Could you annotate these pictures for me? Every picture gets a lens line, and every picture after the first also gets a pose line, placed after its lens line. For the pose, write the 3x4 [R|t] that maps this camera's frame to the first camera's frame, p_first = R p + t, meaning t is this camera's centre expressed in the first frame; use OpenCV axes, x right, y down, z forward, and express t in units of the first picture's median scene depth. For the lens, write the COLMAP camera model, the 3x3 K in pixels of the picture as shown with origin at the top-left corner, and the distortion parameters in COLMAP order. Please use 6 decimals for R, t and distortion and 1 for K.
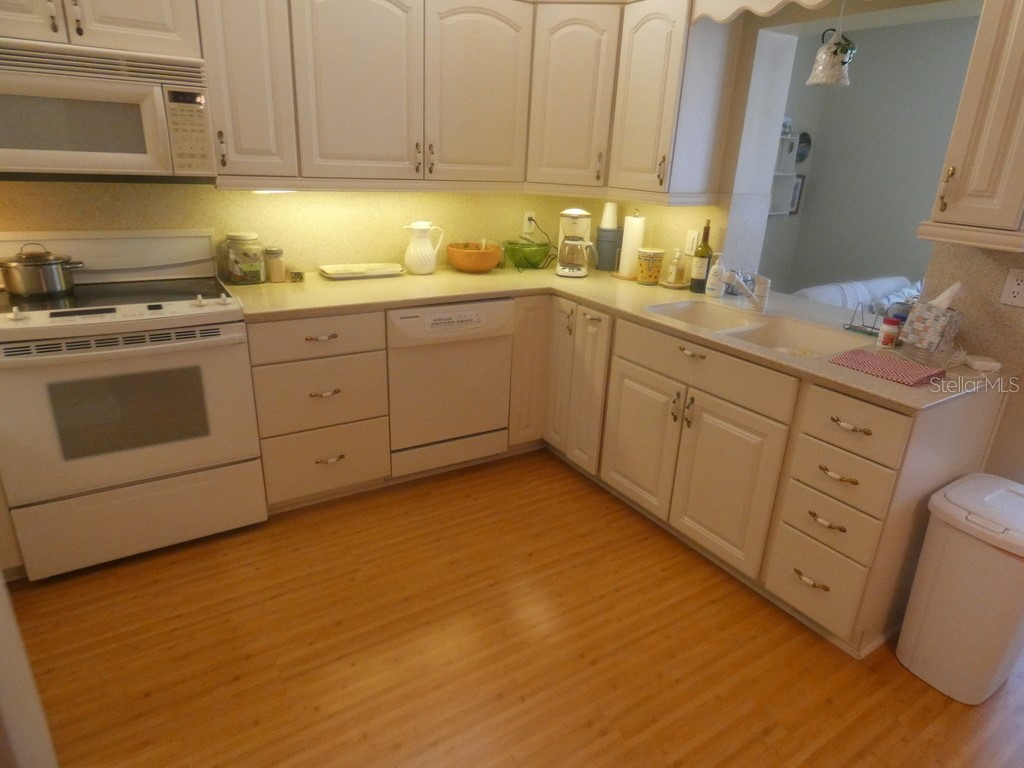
lens RADIAL K [[618.1, 0, 513.6], [0, 618.1, 384.1], [0, 0, 1]] dist [0.004621, -0.000826]
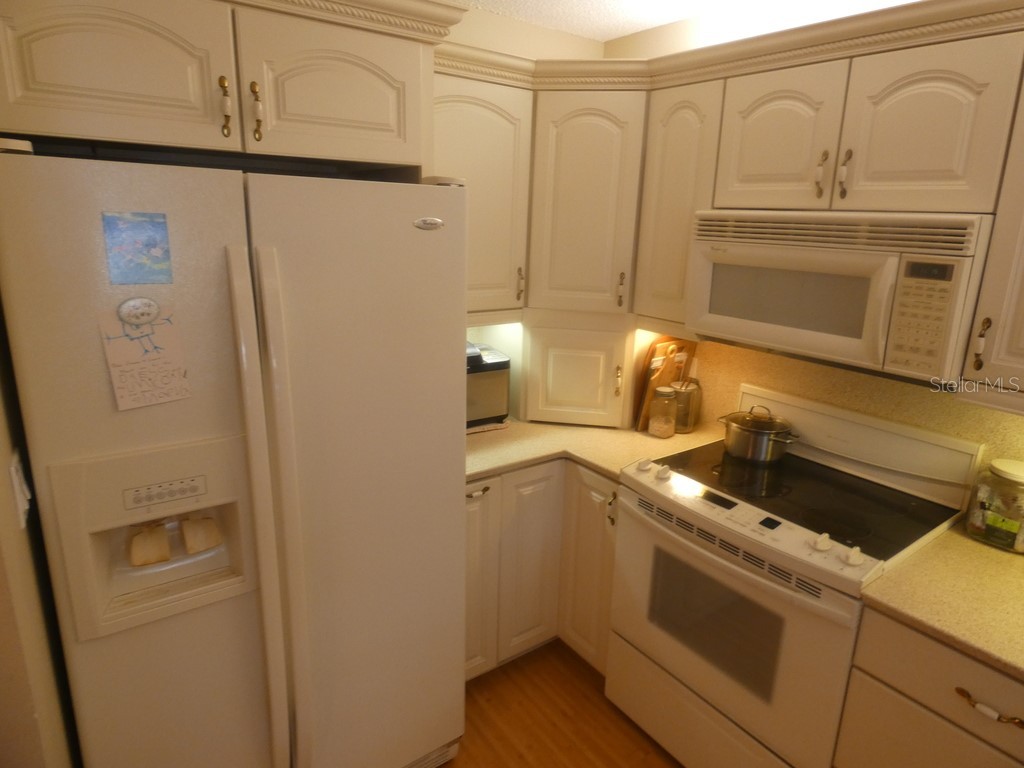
lens RADIAL K [[618.1, 0, 516.1], [0, 618.1, 383.6], [0, 0, 1]] dist [0.004621, -0.000826]
pose [[0.100112, 0.224385, -0.969345, 0.134473], [-0.370662, 0.912523, 0.172951, -0.387141], [0.923356, 0.341985, 0.174526, 0.655059]]
